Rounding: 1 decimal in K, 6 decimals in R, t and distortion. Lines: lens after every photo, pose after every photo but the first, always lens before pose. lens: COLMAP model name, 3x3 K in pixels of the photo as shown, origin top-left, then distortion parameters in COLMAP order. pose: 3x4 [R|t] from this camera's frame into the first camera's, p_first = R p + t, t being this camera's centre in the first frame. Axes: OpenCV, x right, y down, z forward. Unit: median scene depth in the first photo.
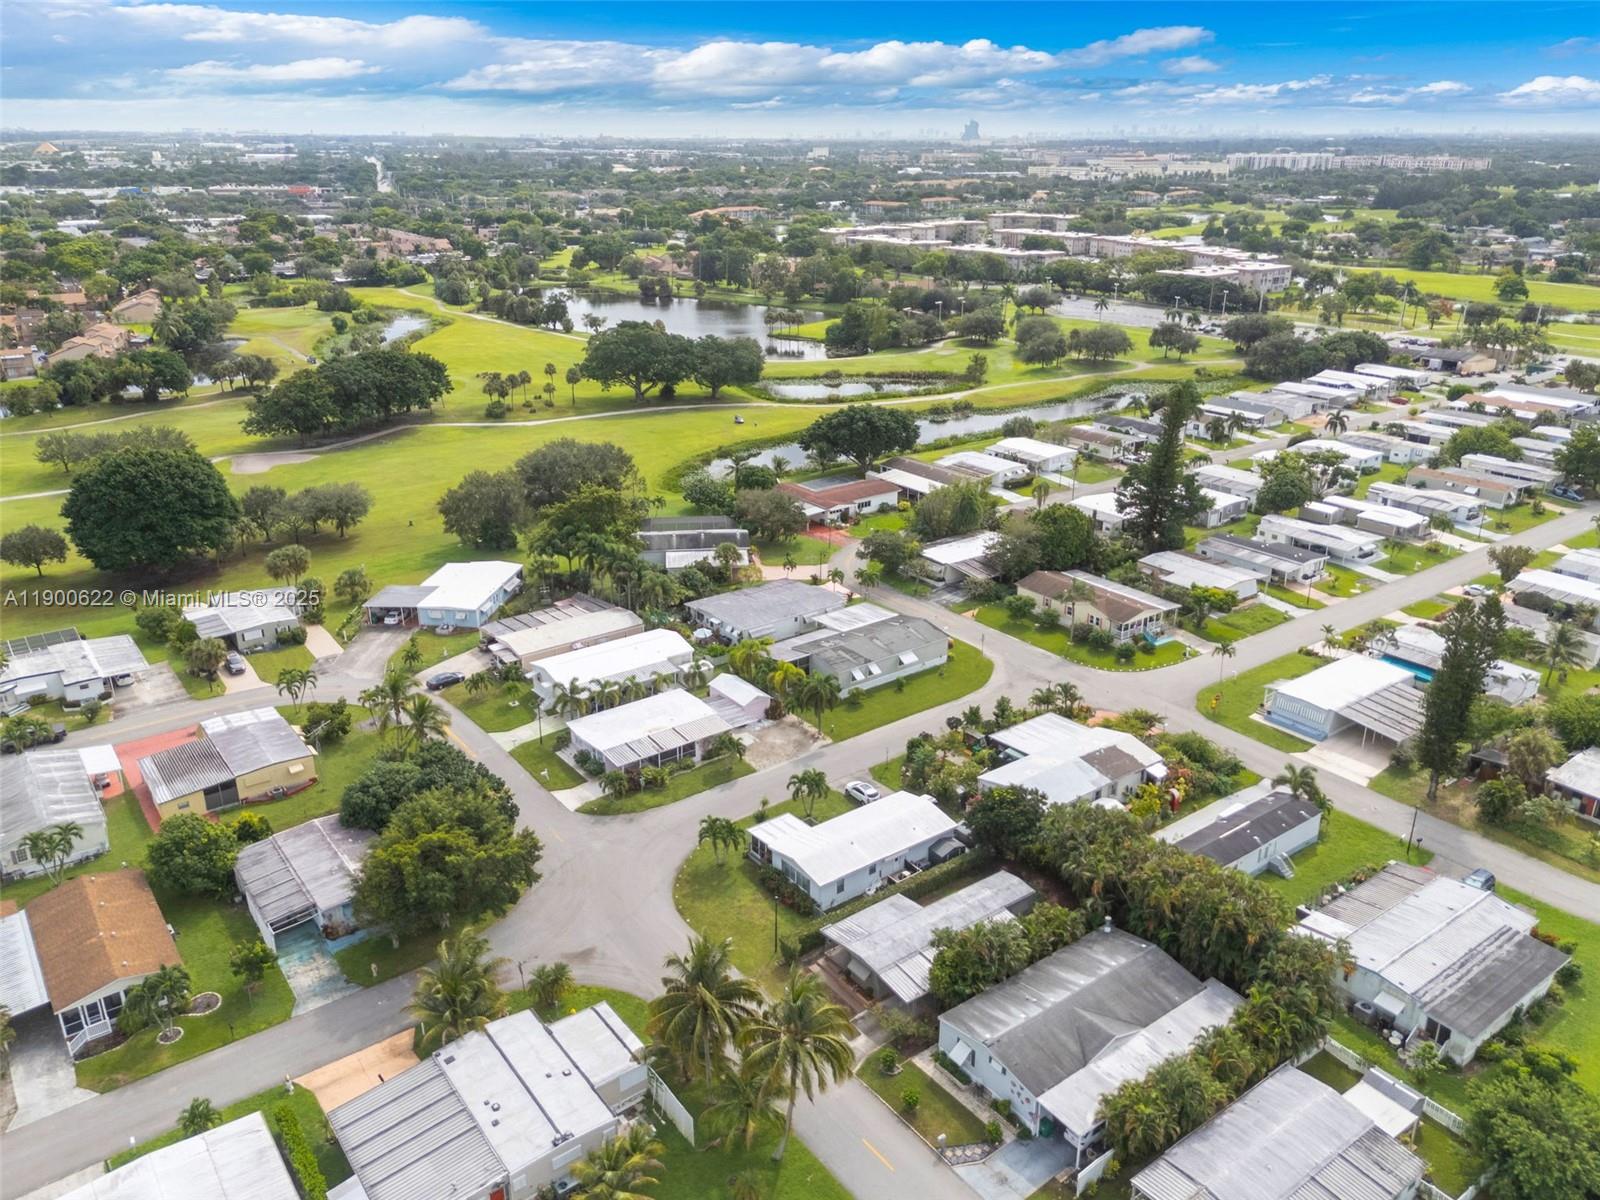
lens RADIAL K [[1178.7, 0, 800.0], [0, 1178.7, 600.0], [0, 0, 1]] dist [0.142562, 0.000268]
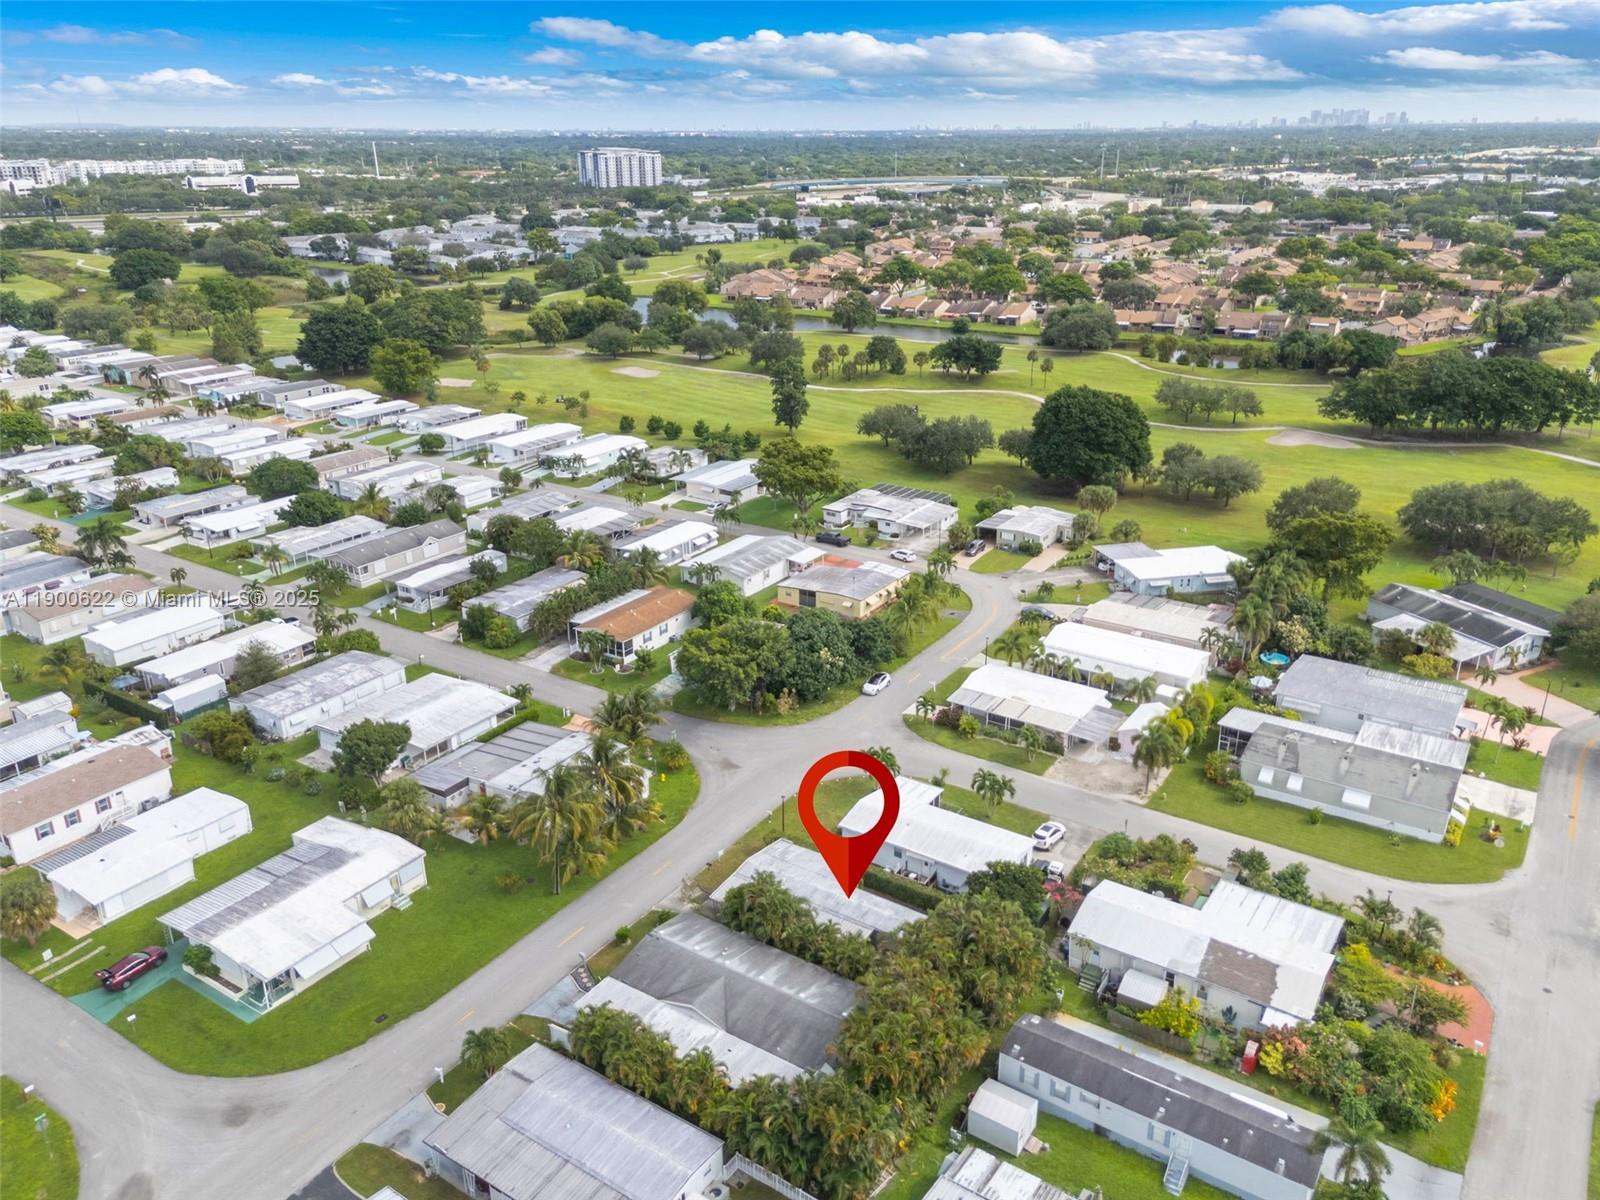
lens RADIAL K [[1178.7, 0, 800.0], [0, 1178.7, 600.0], [0, 0, 1]] dist [0.142562, 0.000268]
pose [[0.356730, 0.346716, -0.867486, 0.629552], [-0.342018, 0.912582, 0.224095, -0.126640], [0.869349, 0.216754, 0.444128, 0.329784]]
